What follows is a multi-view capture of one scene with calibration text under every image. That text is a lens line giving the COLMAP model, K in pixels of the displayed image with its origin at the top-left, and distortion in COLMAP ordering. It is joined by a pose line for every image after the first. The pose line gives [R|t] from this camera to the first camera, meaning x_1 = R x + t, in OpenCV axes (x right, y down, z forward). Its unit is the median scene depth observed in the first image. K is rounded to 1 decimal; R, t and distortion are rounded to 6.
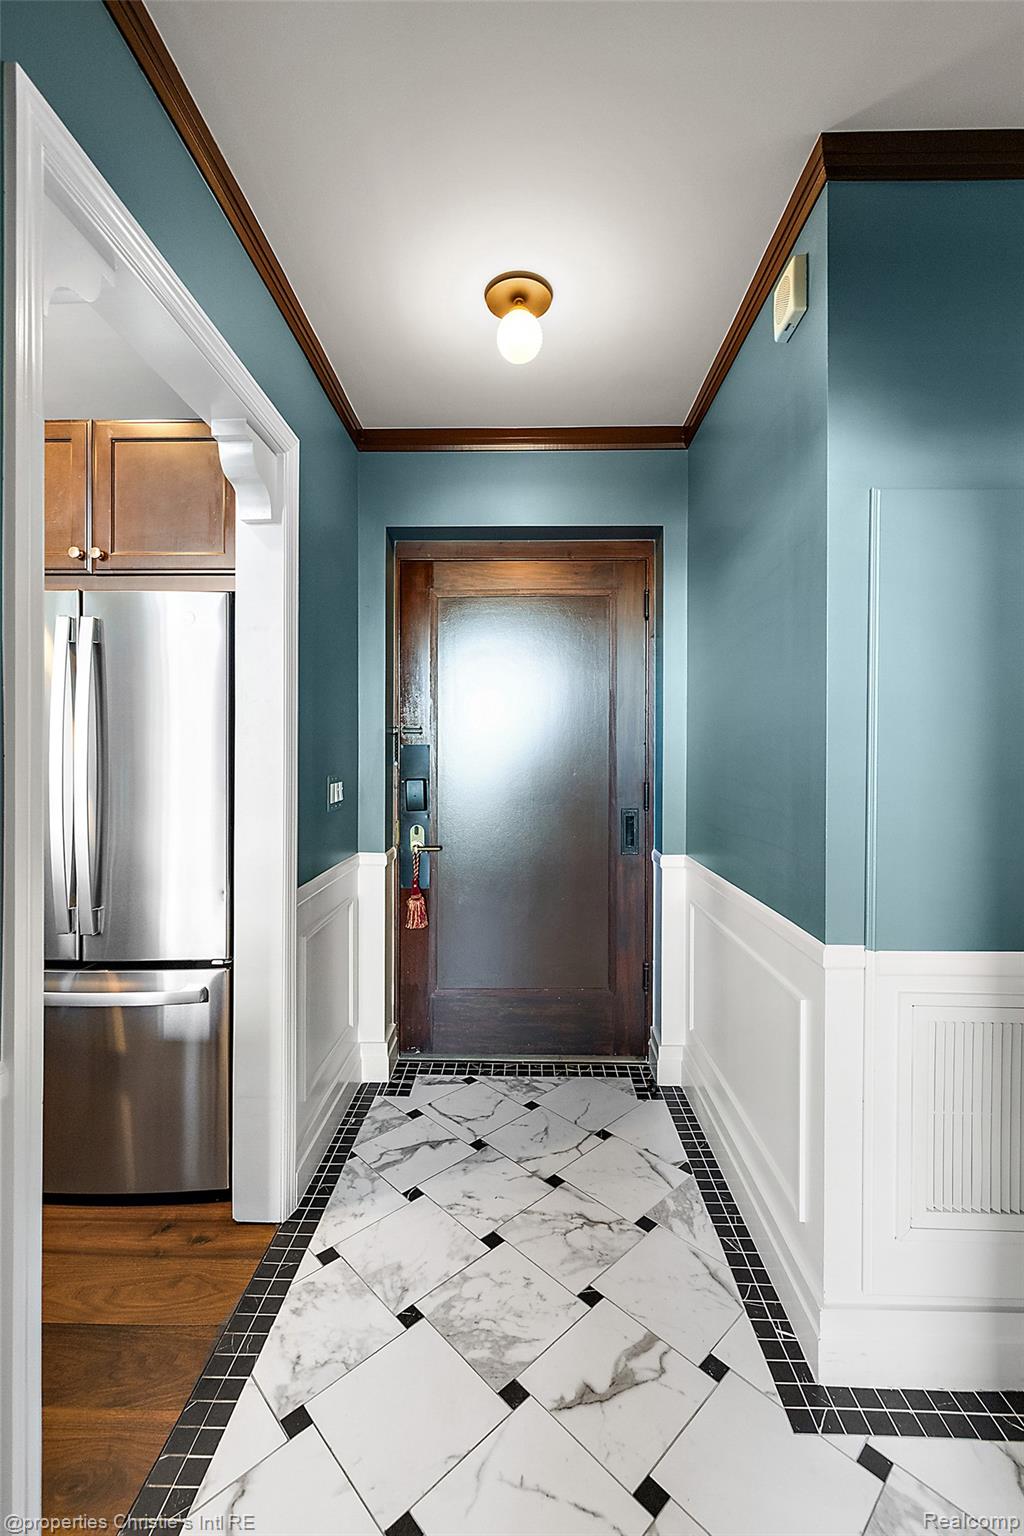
lens RADIAL K [[659.3, 0, 517.0], [0, 659.3, 756.6], [0, 0, 1]] dist [0.002413, 0.000407]
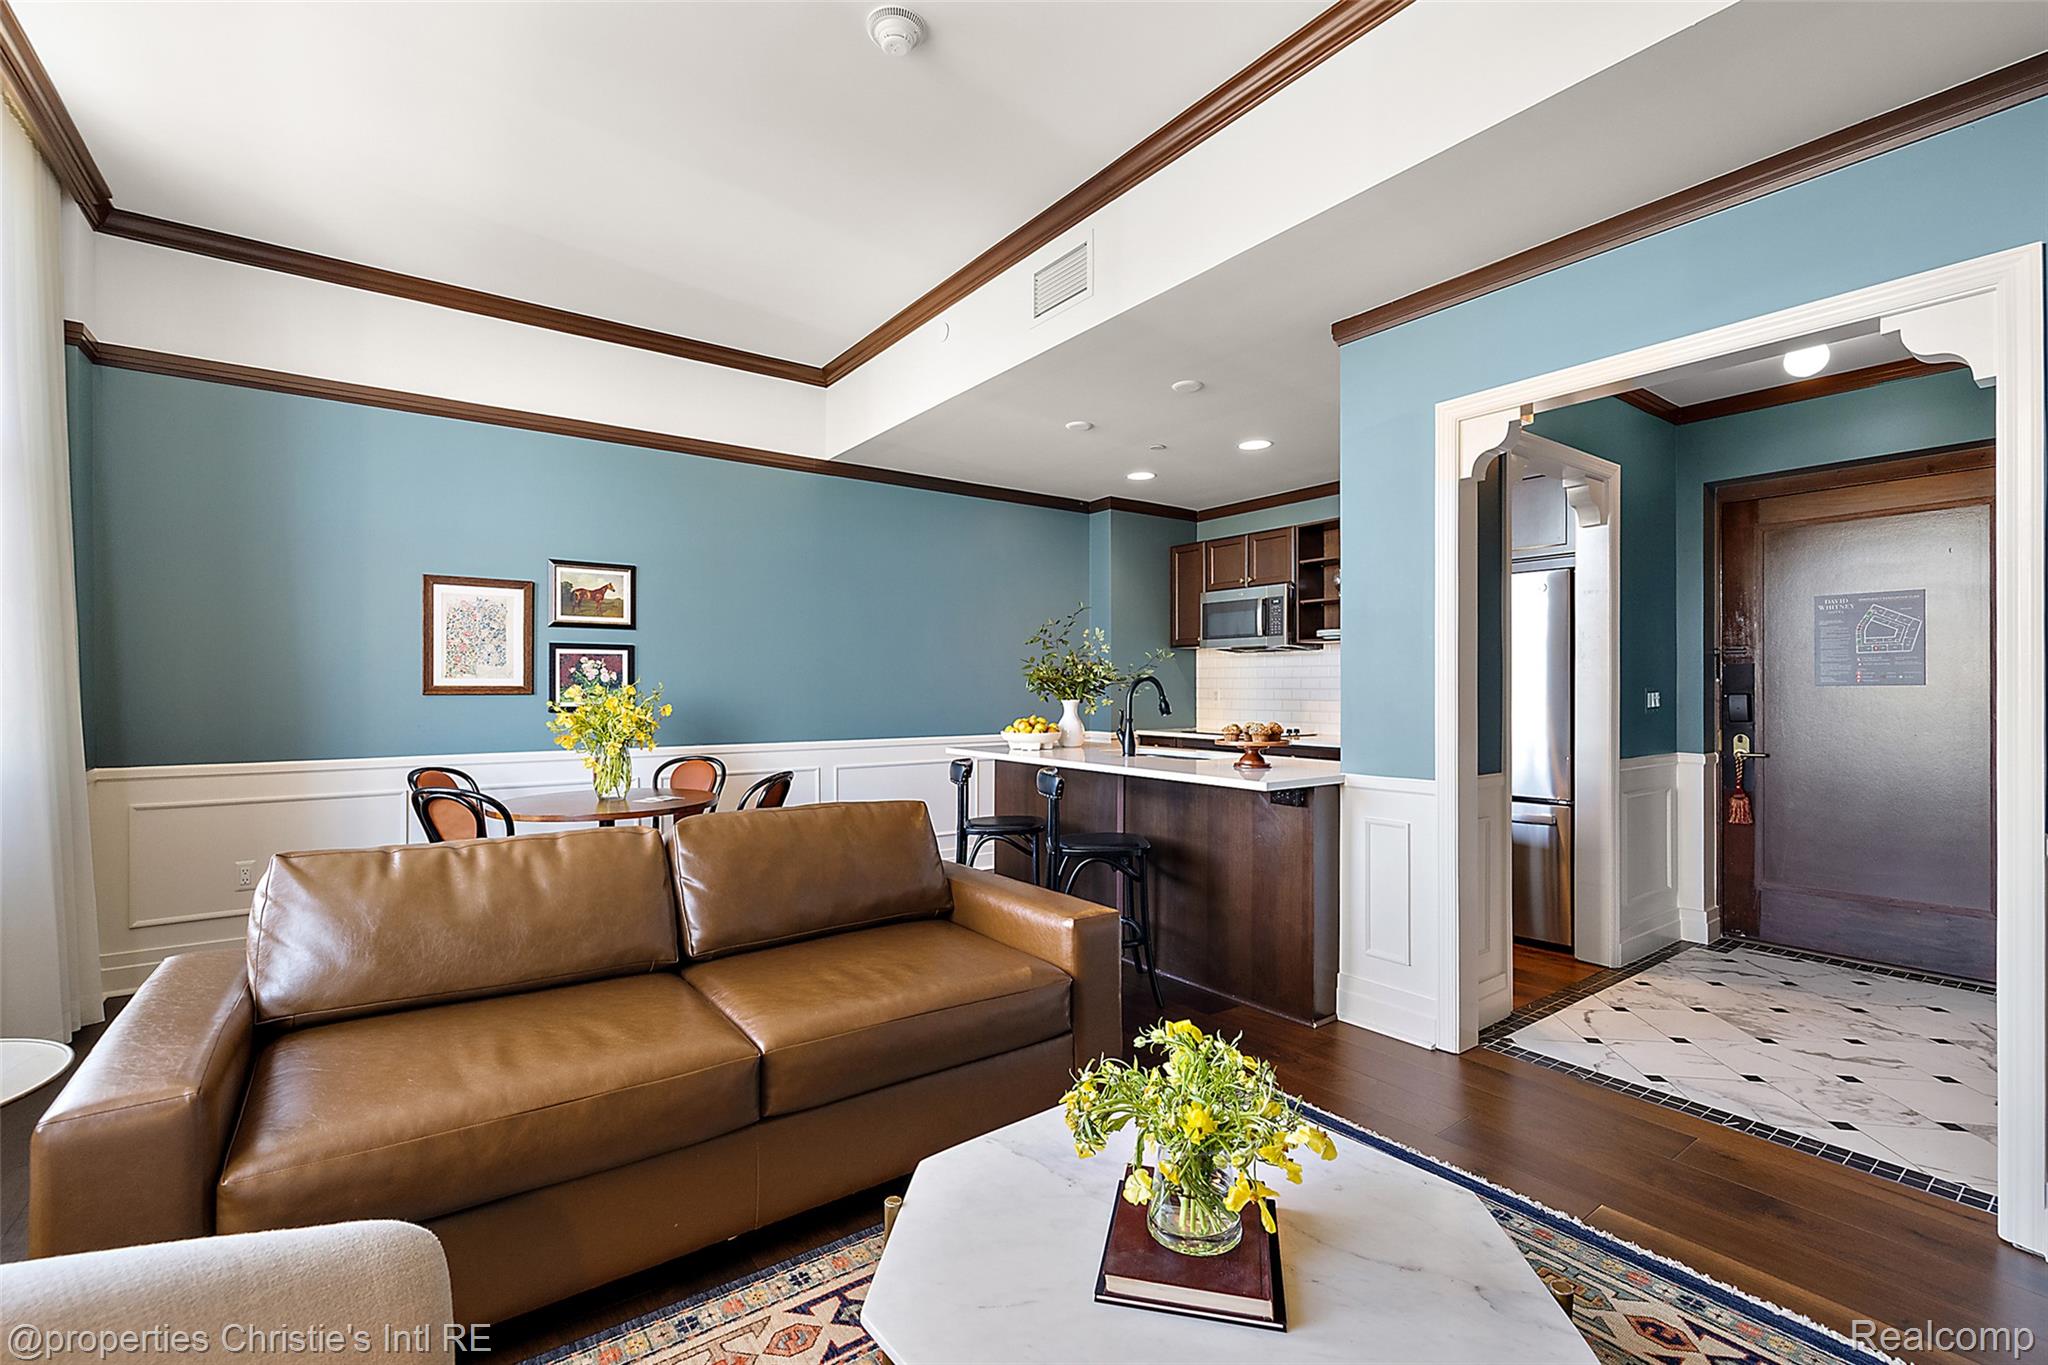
lens RADIAL K [[879.0, 0, 1035.1], [0, 879.0, 687.0], [0, 0, 1]] dist [0.002413, 0.000407]
pose [[0.613827, -0.005007, -0.789425, 0.365477], [-0.002707, 0.999961, -0.008447, 0.046873], [0.789436, 0.007322, 0.613789, -1.086211]]
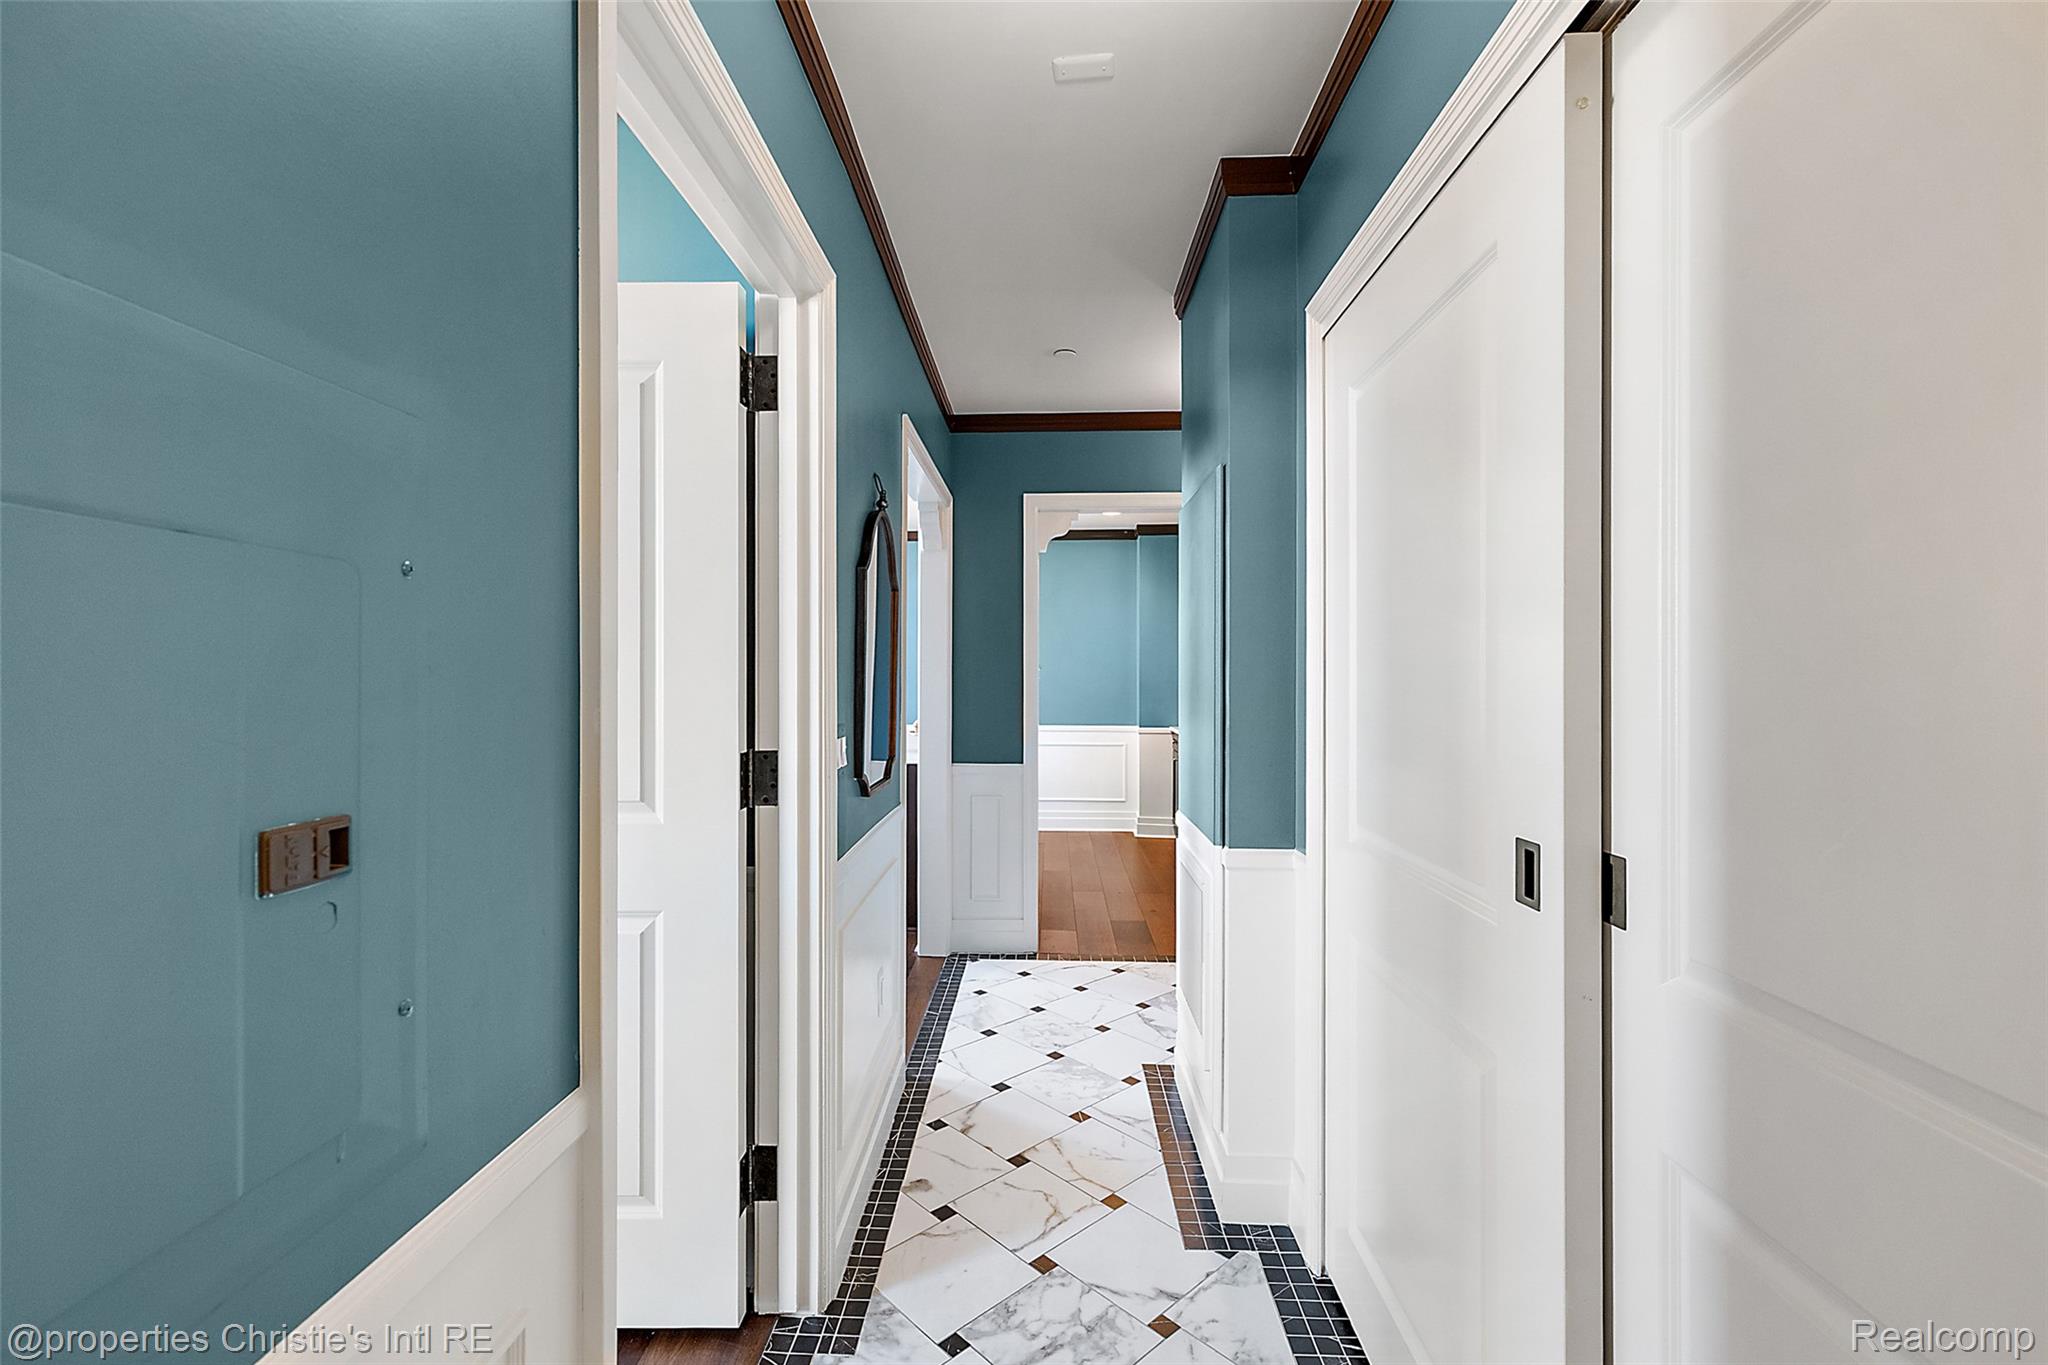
lens RADIAL K [[879.0, 0, 1024.2], [0, 879.0, 678.3], [0, 0, 1]] dist [0.002413, 0.000407]
pose [[-0.003856, 0.002053, -0.999990, 1.541112], [-0.007317, 0.999971, 0.002082, -0.018733], [0.999966, 0.007325, -0.003841, 0.371776]]
